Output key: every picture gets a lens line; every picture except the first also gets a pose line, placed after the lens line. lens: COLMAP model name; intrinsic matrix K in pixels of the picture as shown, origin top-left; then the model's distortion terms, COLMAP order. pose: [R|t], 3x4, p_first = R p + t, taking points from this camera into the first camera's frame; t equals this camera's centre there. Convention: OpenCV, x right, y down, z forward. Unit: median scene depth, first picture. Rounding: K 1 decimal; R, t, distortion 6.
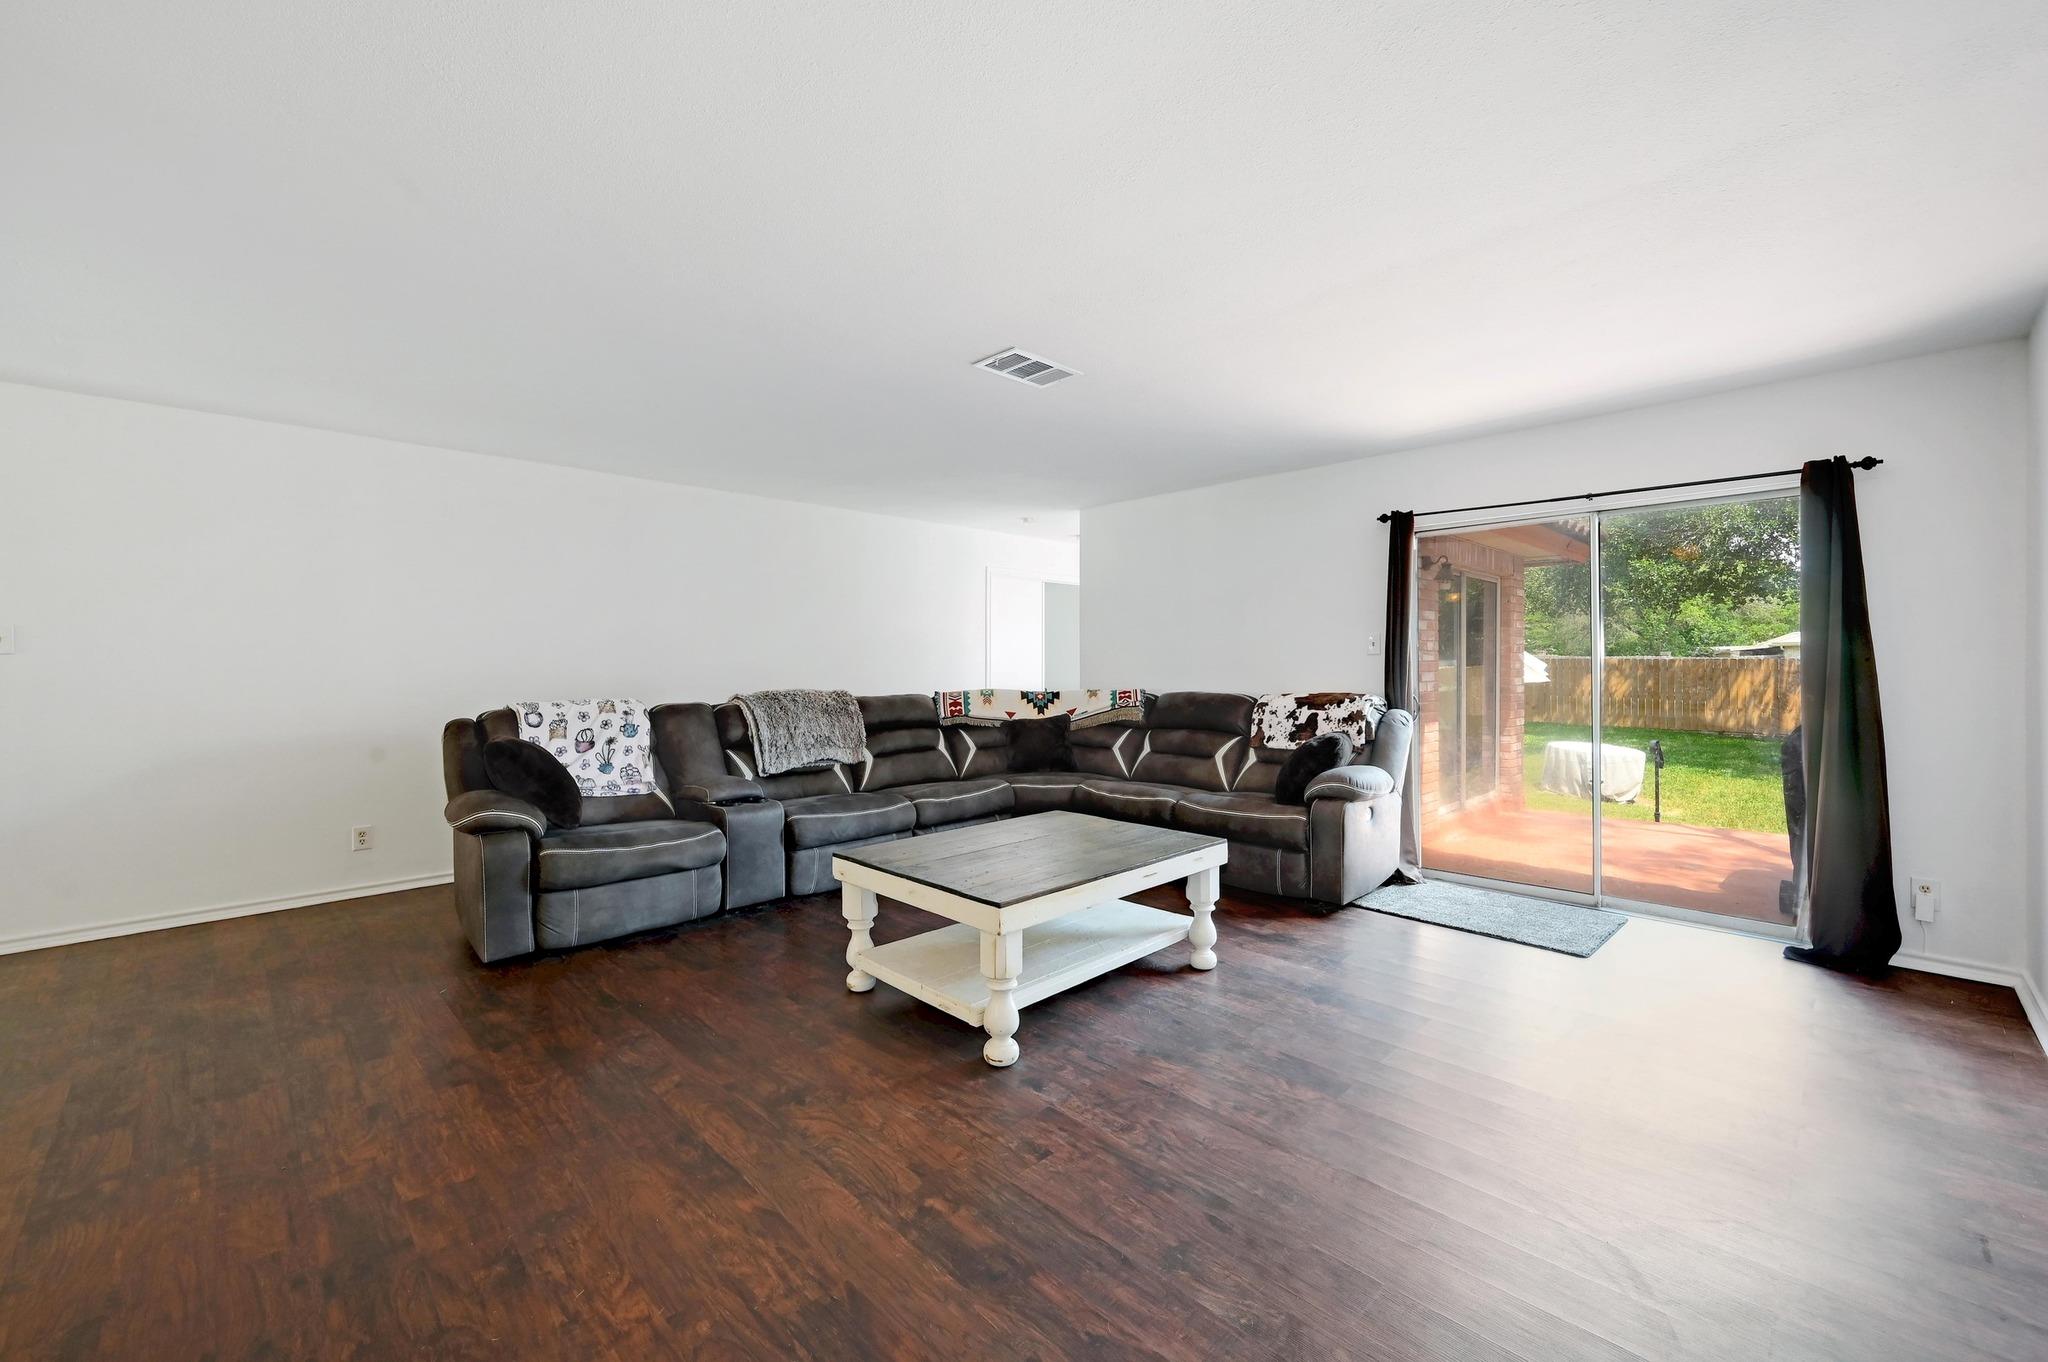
lens RADIAL K [[815.1, 0, 1010.5], [0, 815.1, 678.7], [0, 0, 1]] dist [0.002179, 0.000399]
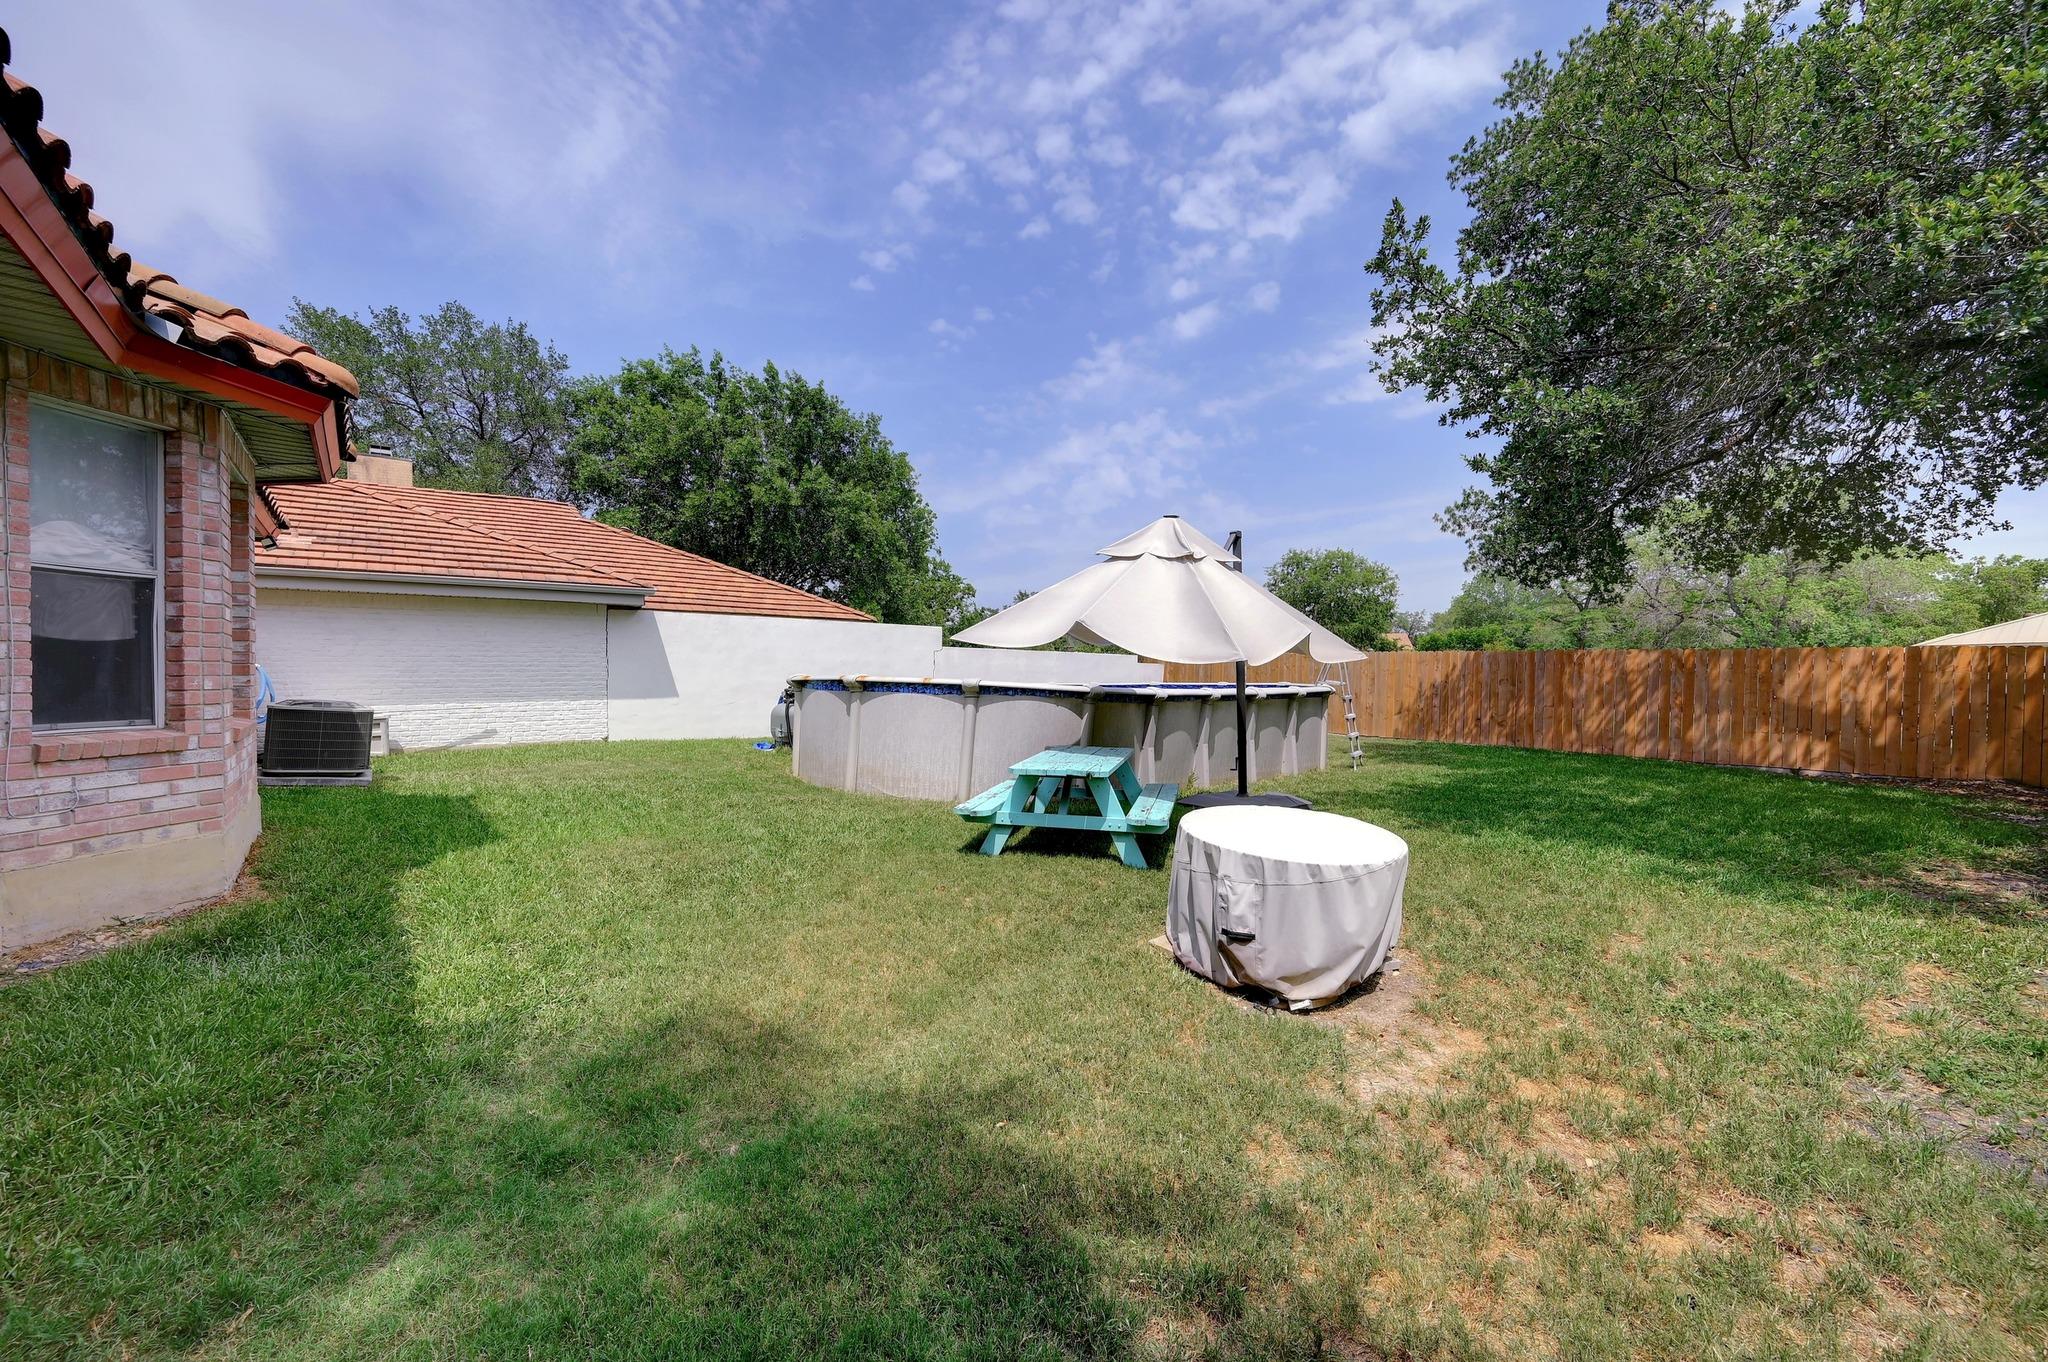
lens RADIAL K [[815.1, 0, 1027.2], [0, 815.1, 687.5], [0, 0, 1]] dist [0.002179, 0.000399]
pose [[0.994746, 0.030233, -0.097804, 1.478289], [-0.029242, 0.999506, 0.011550, 0.058080], [0.098105, -0.008630, 0.995139, 1.401597]]
